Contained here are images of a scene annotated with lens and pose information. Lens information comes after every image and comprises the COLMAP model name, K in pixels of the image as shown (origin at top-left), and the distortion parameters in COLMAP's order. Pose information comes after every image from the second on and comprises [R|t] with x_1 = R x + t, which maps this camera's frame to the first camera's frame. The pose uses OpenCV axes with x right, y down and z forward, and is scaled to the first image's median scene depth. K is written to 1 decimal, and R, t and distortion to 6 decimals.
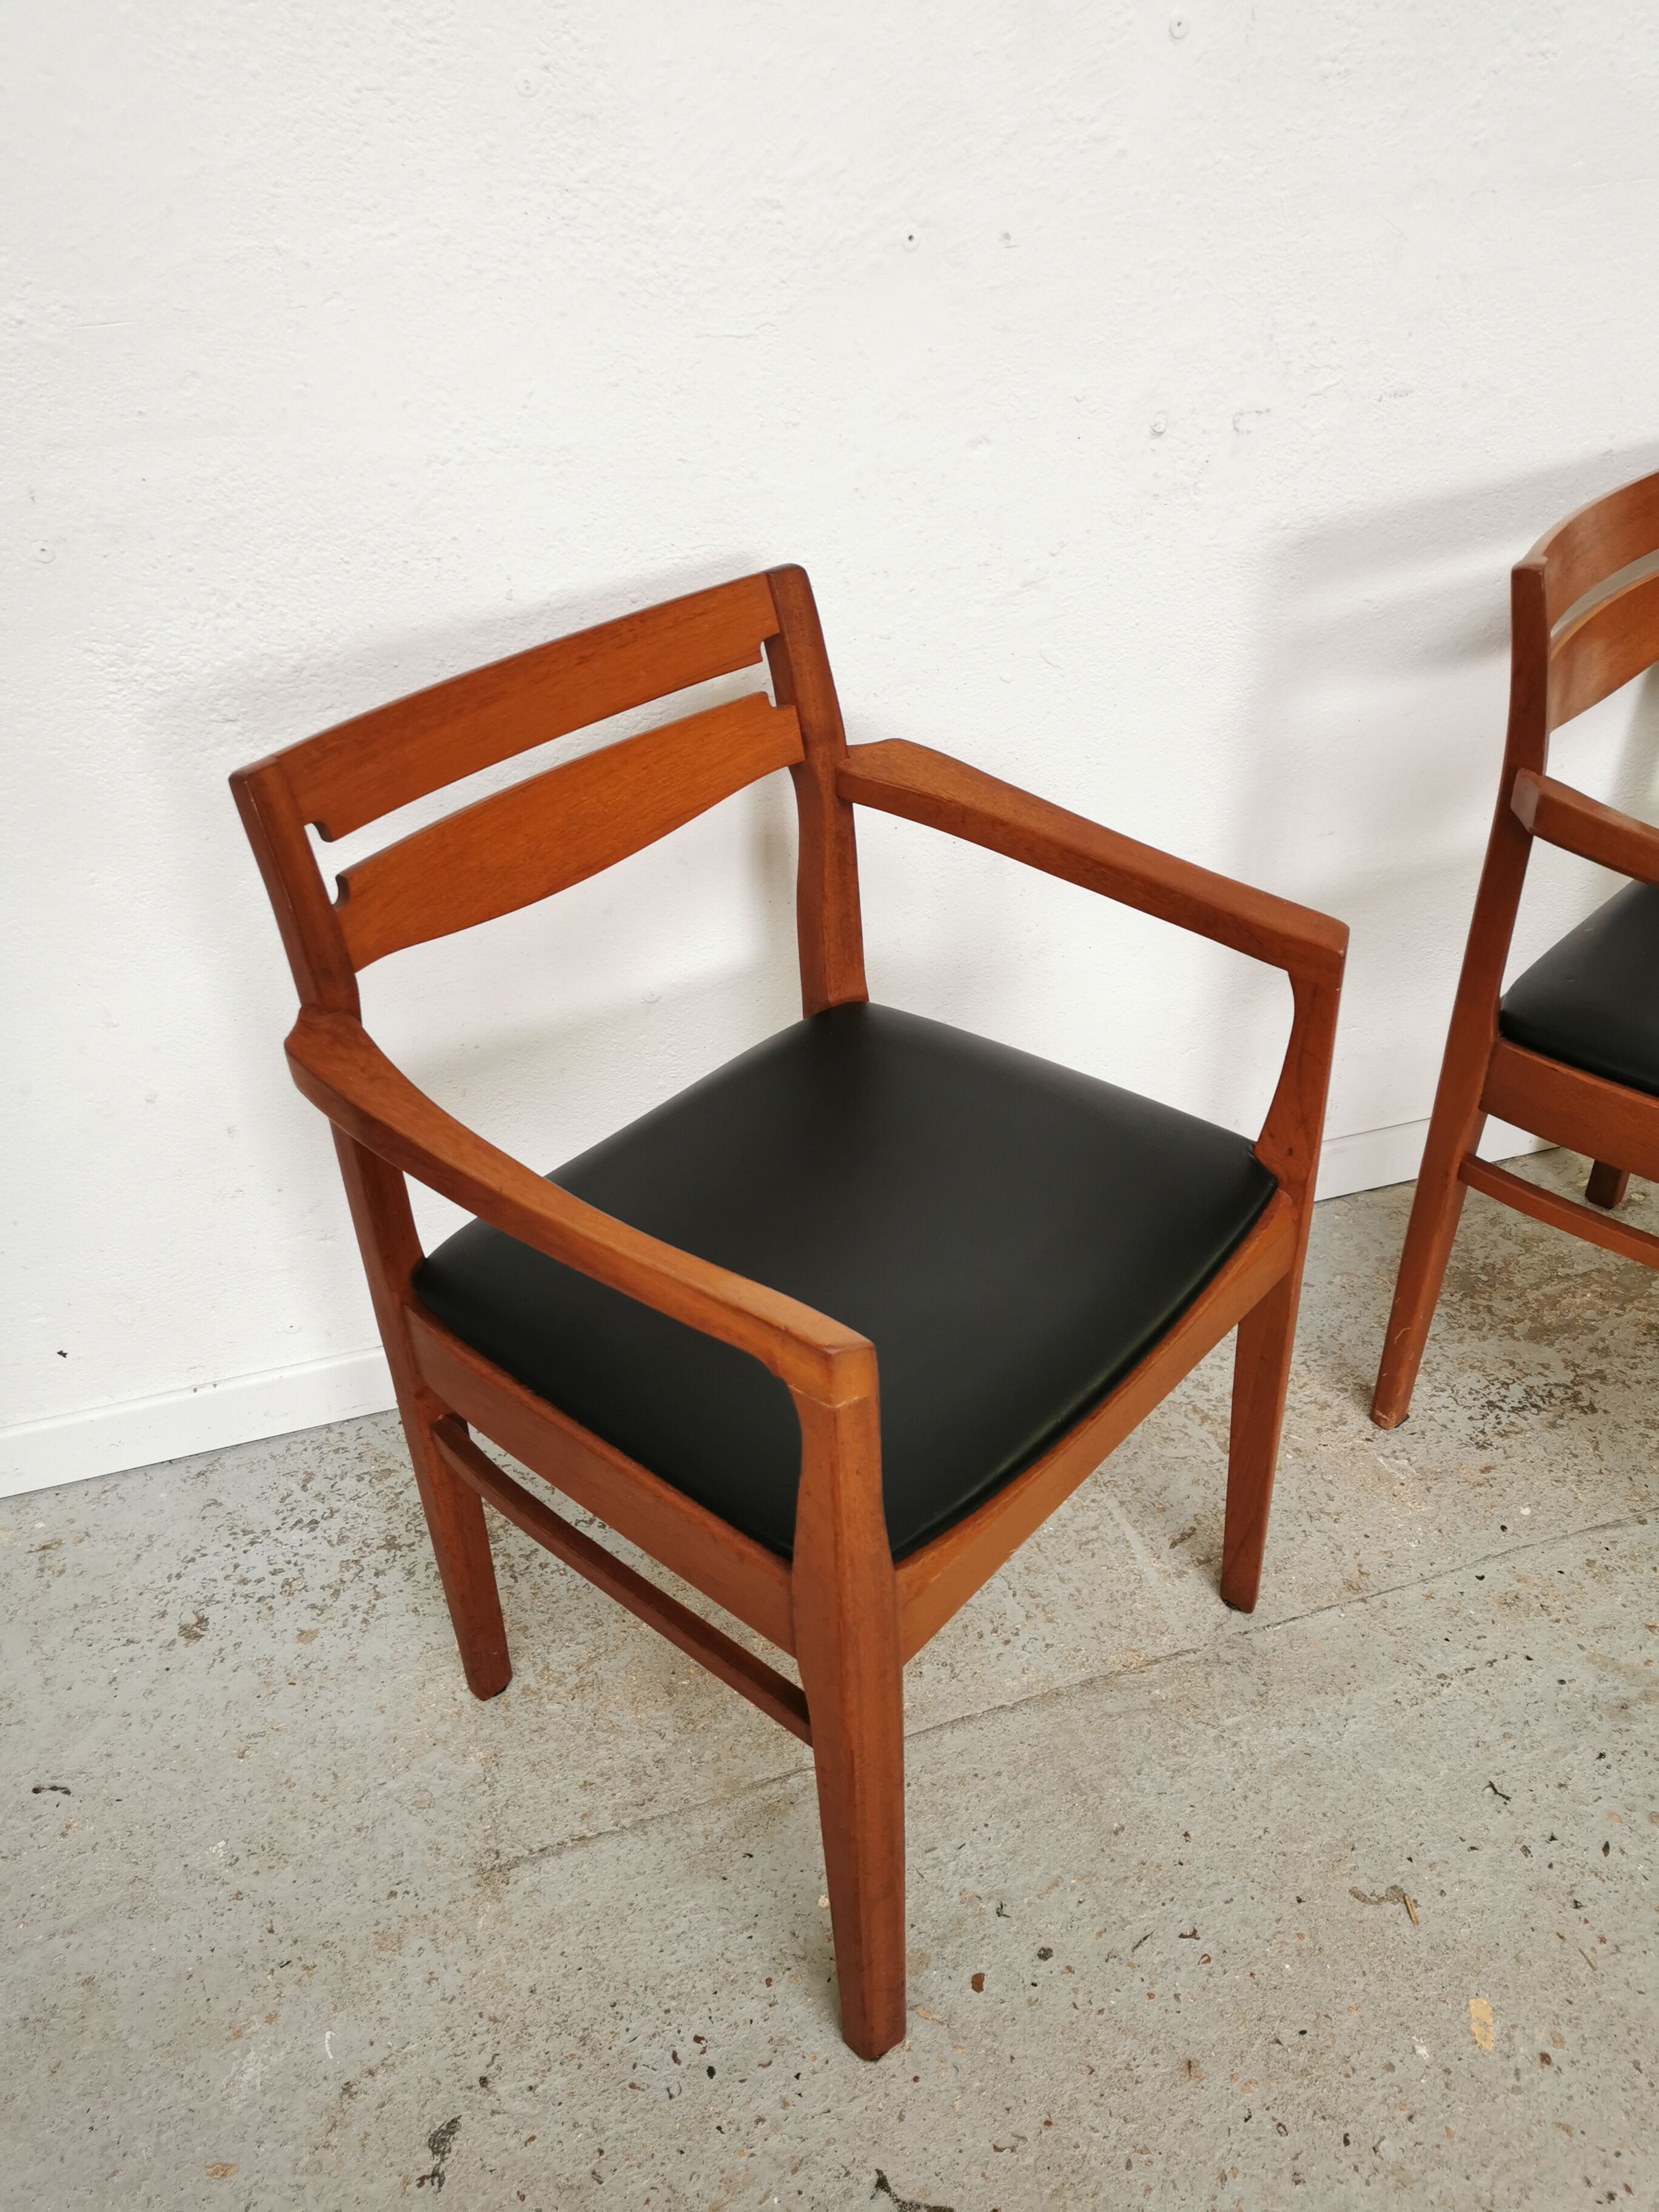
lens RADIAL K [[1700.3, 0, 828.2], [0, 1700.3, 1102.5], [0, 0, 1]] dist [0.068639, -0.074081]
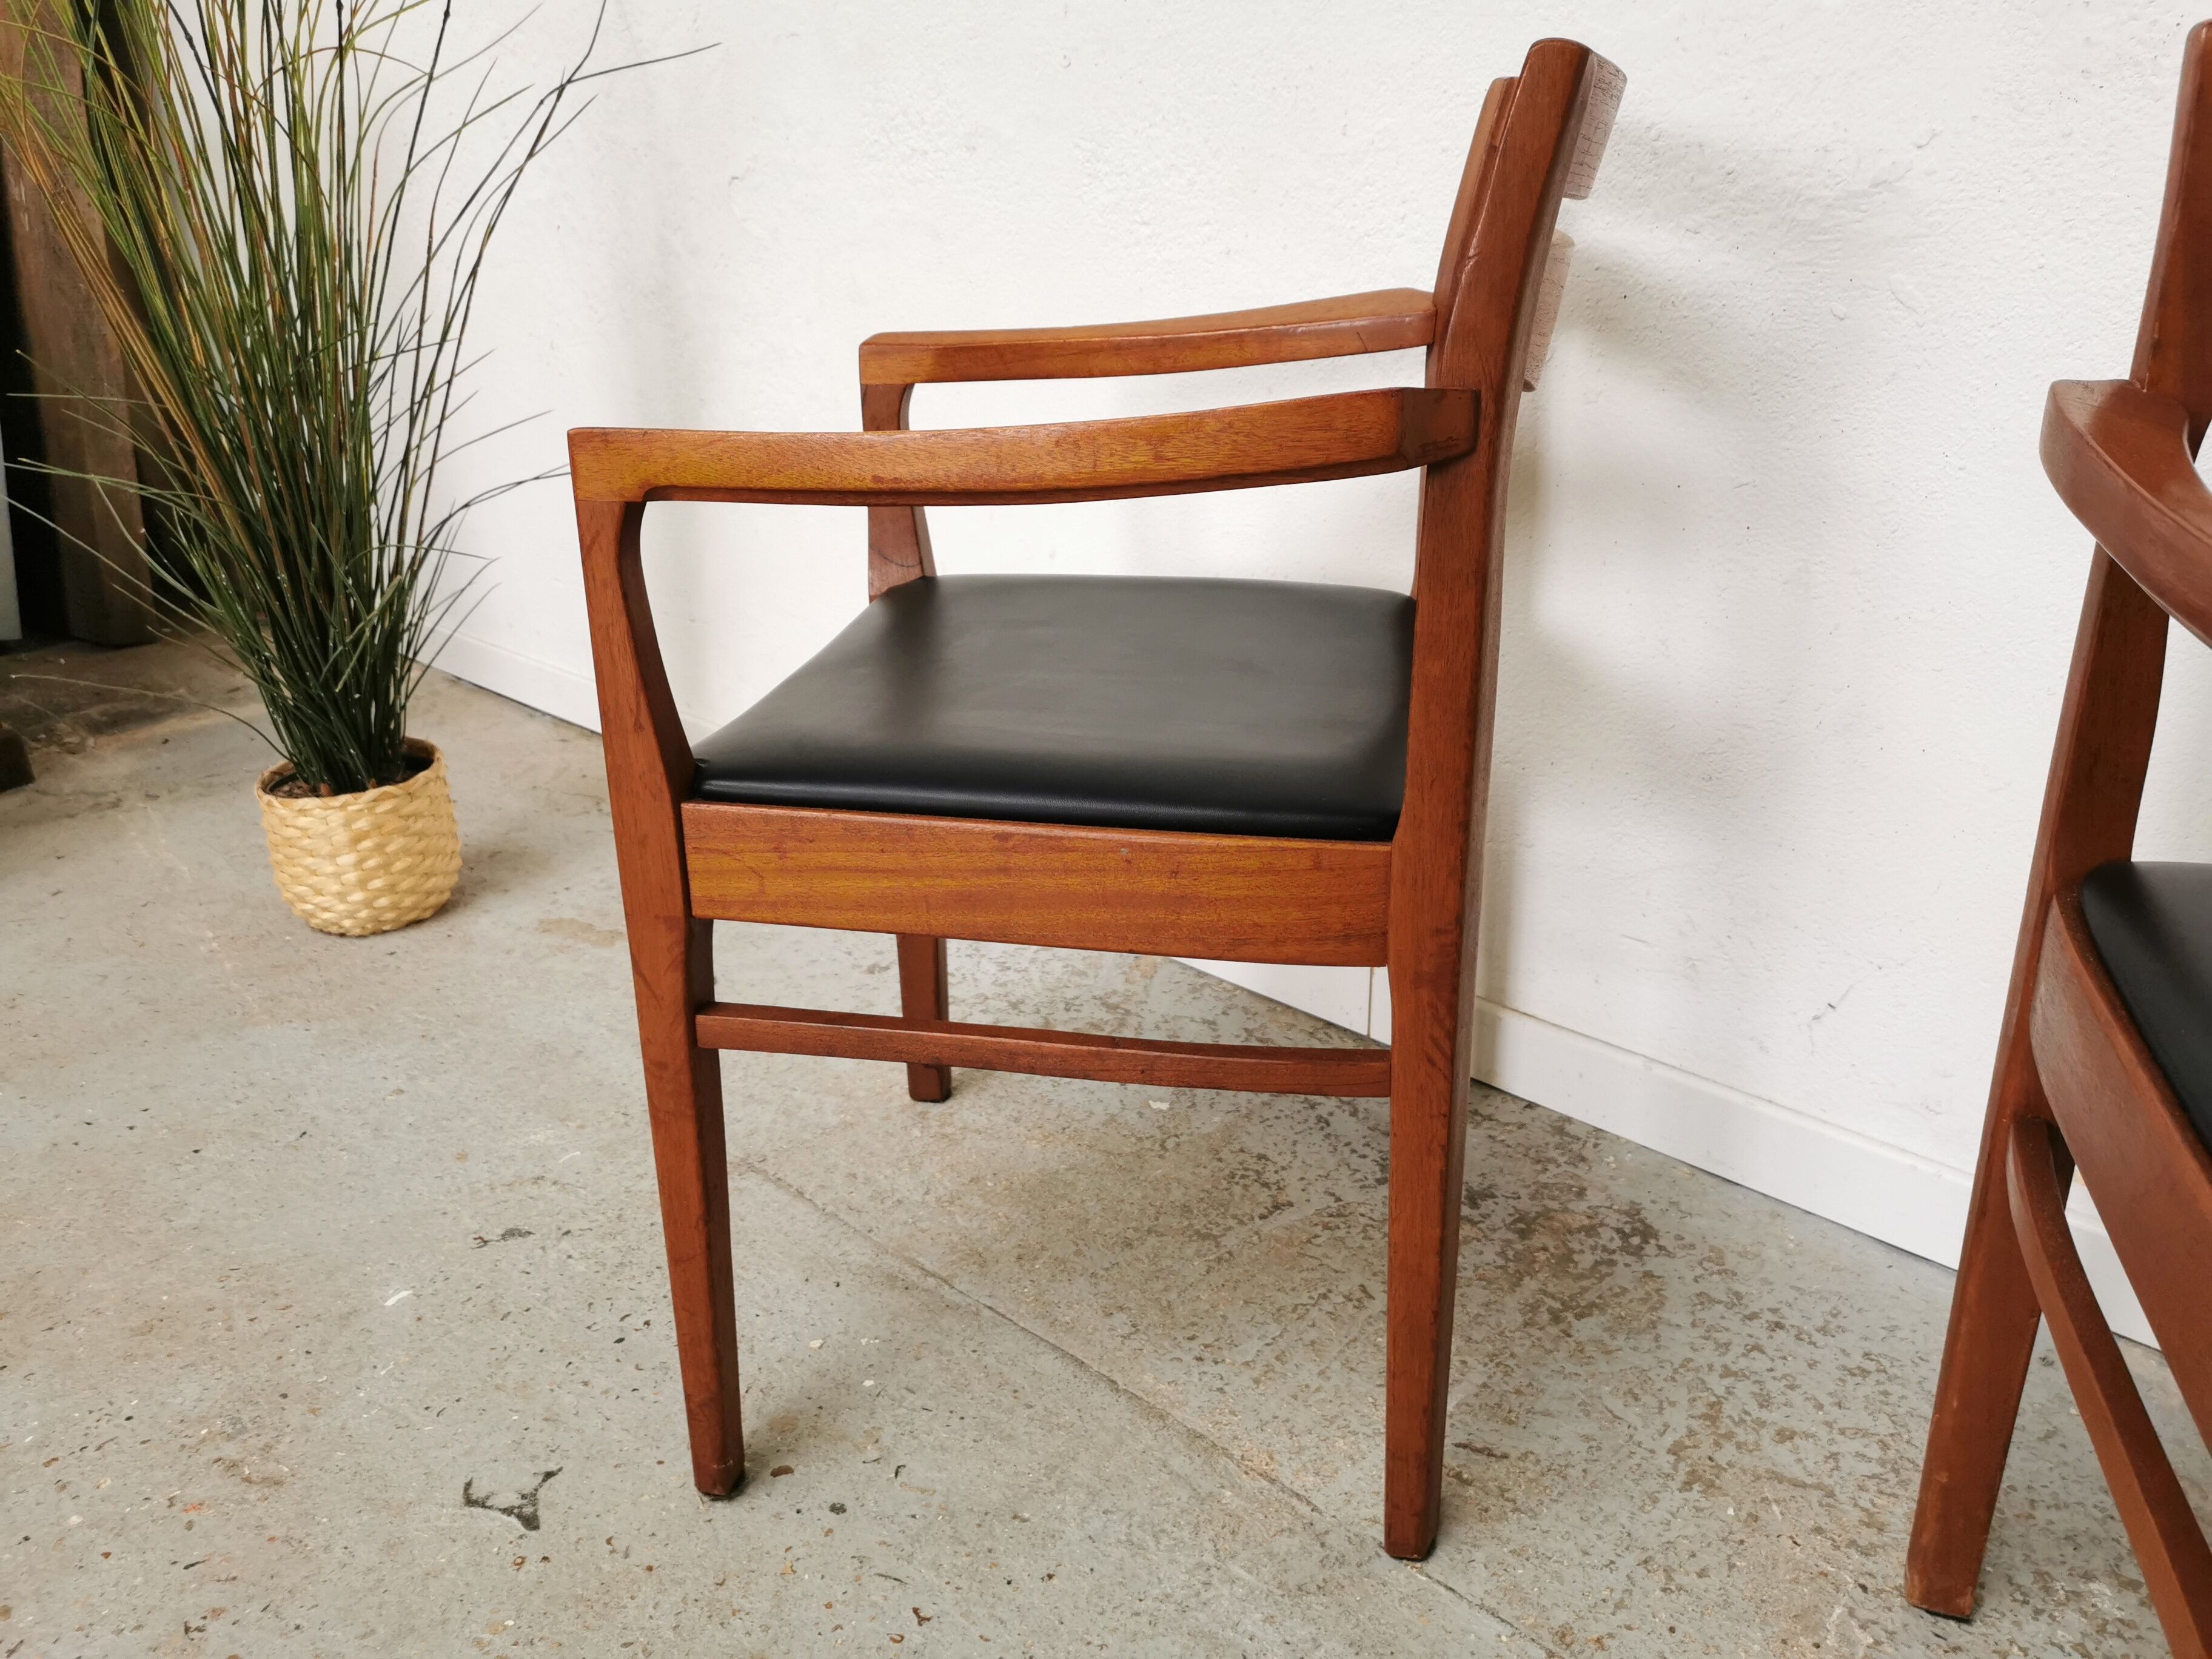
lens RADIAL K [[1708.1, 0, 1108.7], [0, 1708.1, 835.9], [0, 0, 1]] dist [0.067683, -0.088244]
pose [[0.482860, 0.345152, -0.804808, 0.738294], [-0.489228, 0.868573, 0.078976, 0.061529], [0.726293, 0.355600, 0.588257, 0.446195]]
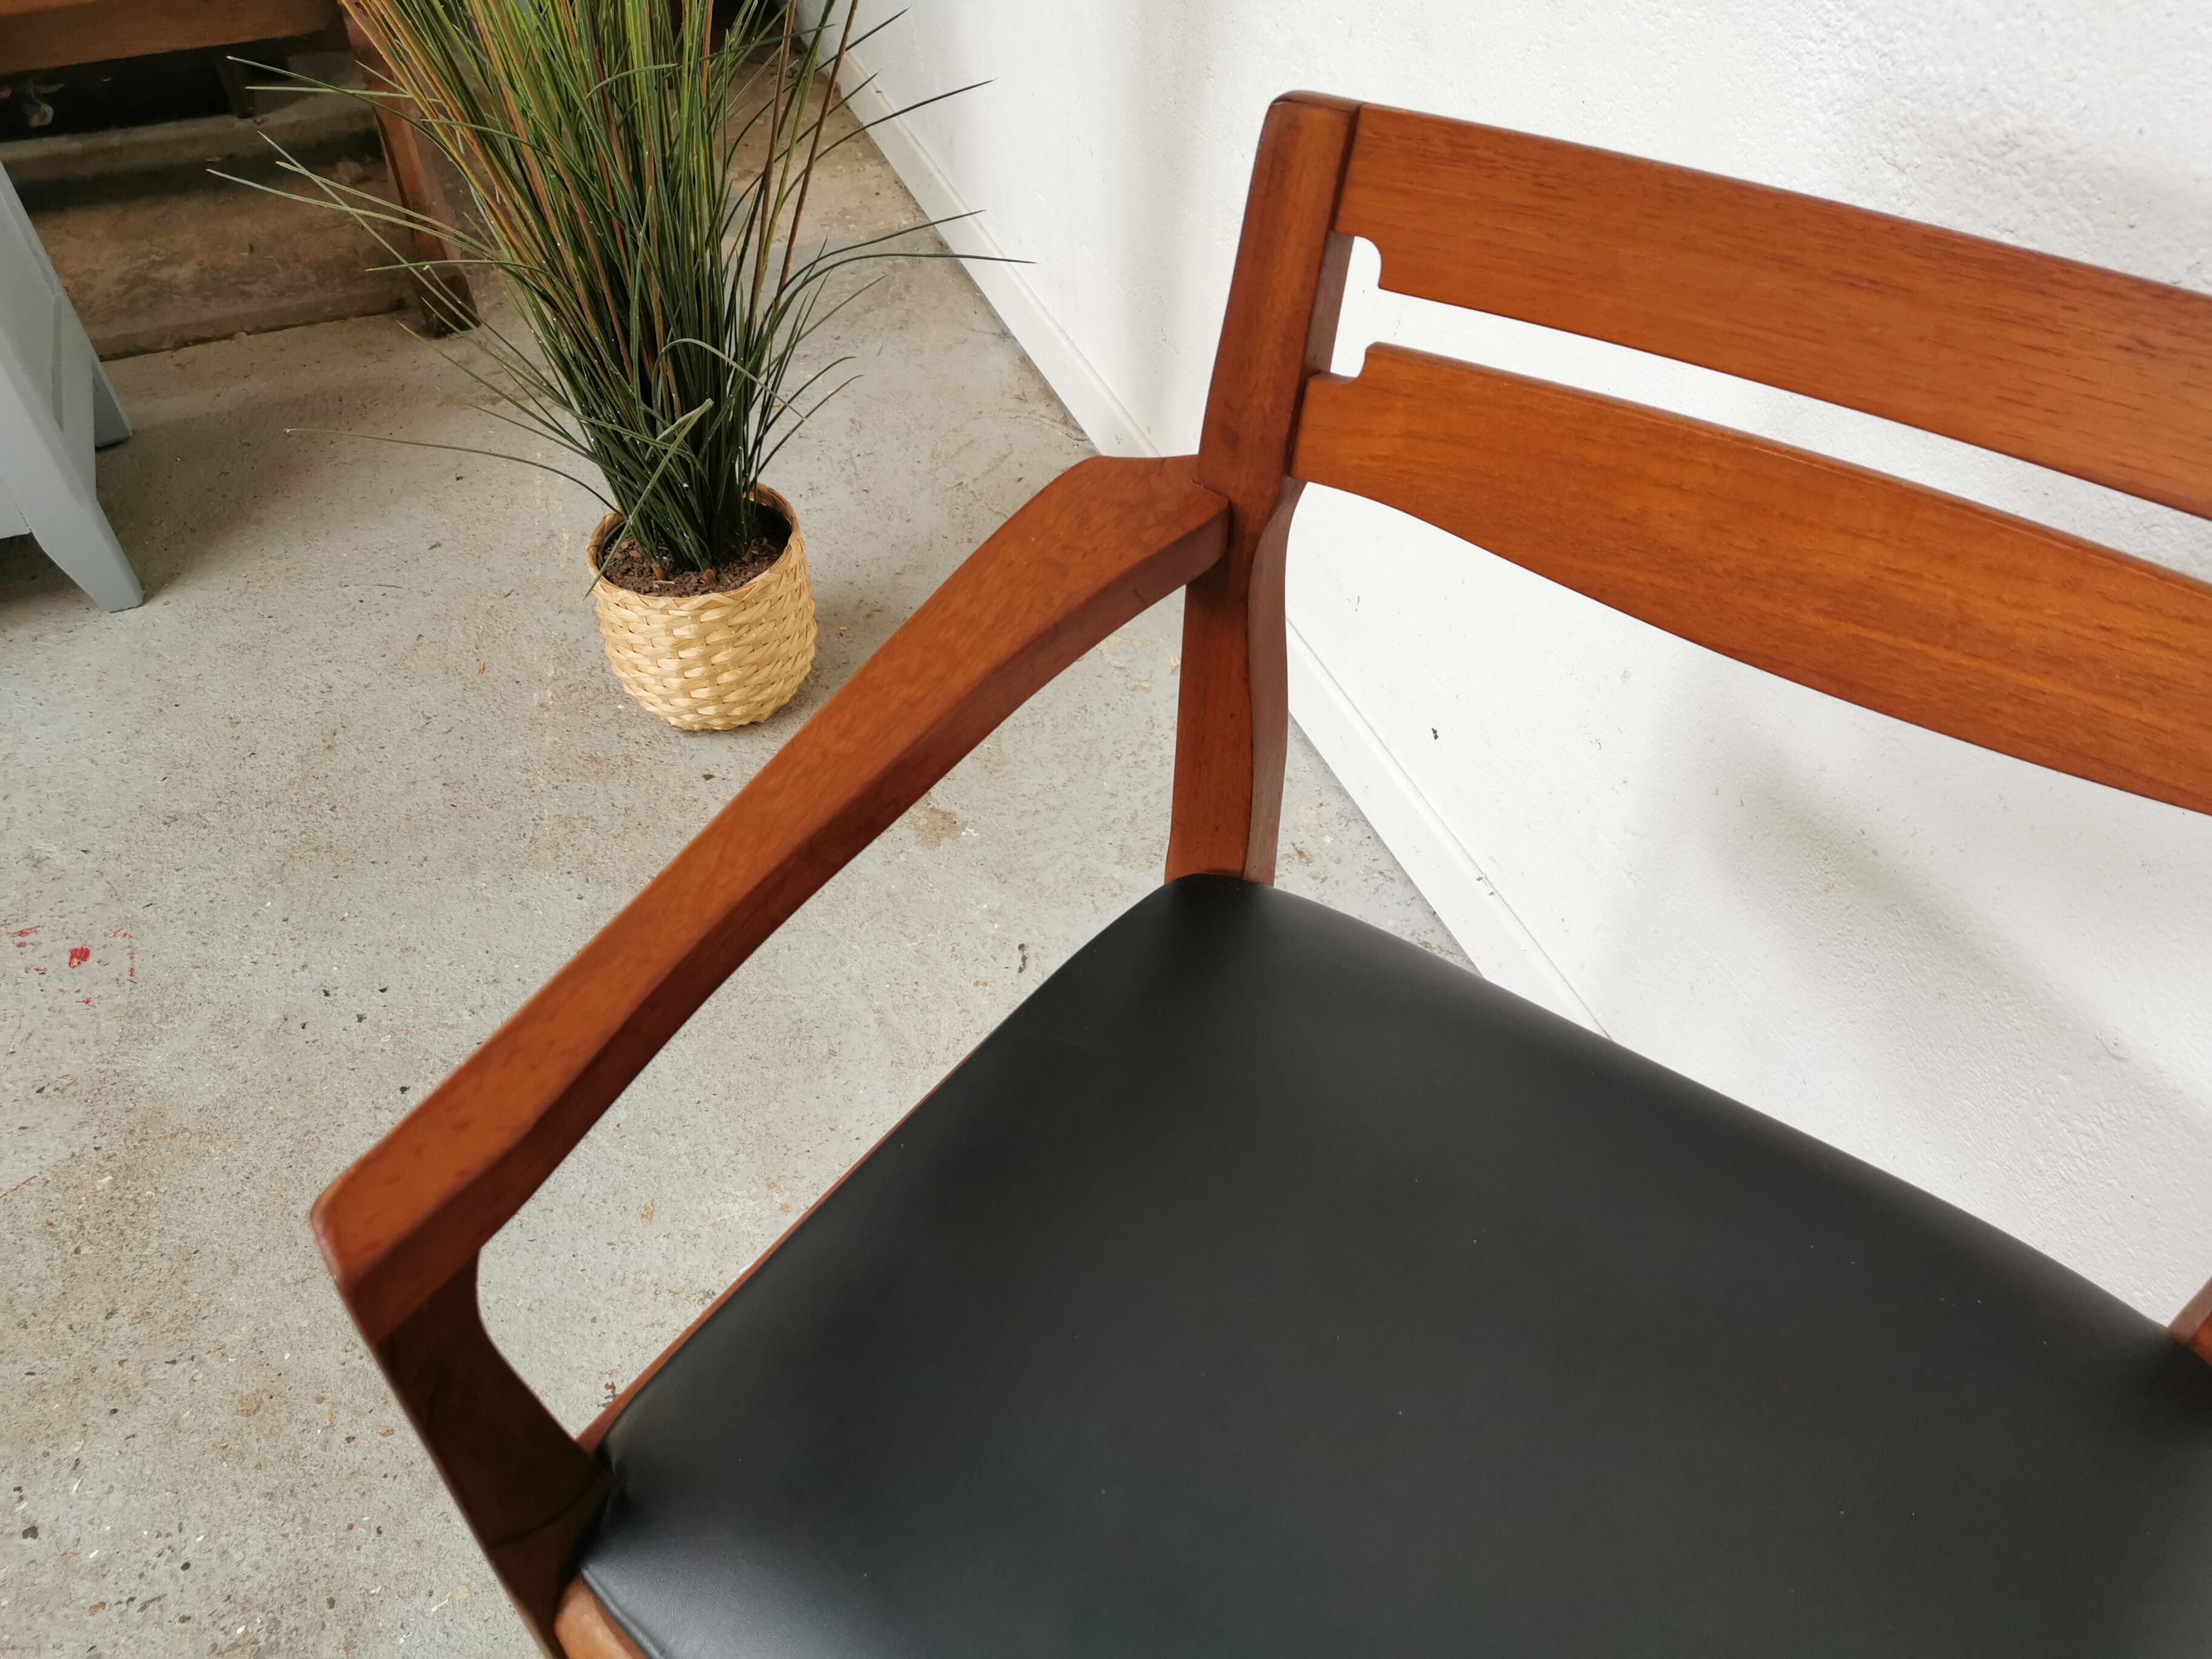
lens RADIAL K [[1706.2, 0, 1109.2], [0, 1706.2, 830.2], [0, 0, 1]] dist [0.048293, -0.044287]
pose [[0.091477, 0.717094, -0.690948, 0.223000], [-0.569239, 0.606971, 0.554575, -0.263503], [0.817068, 0.342583, 0.463721, 0.573389]]
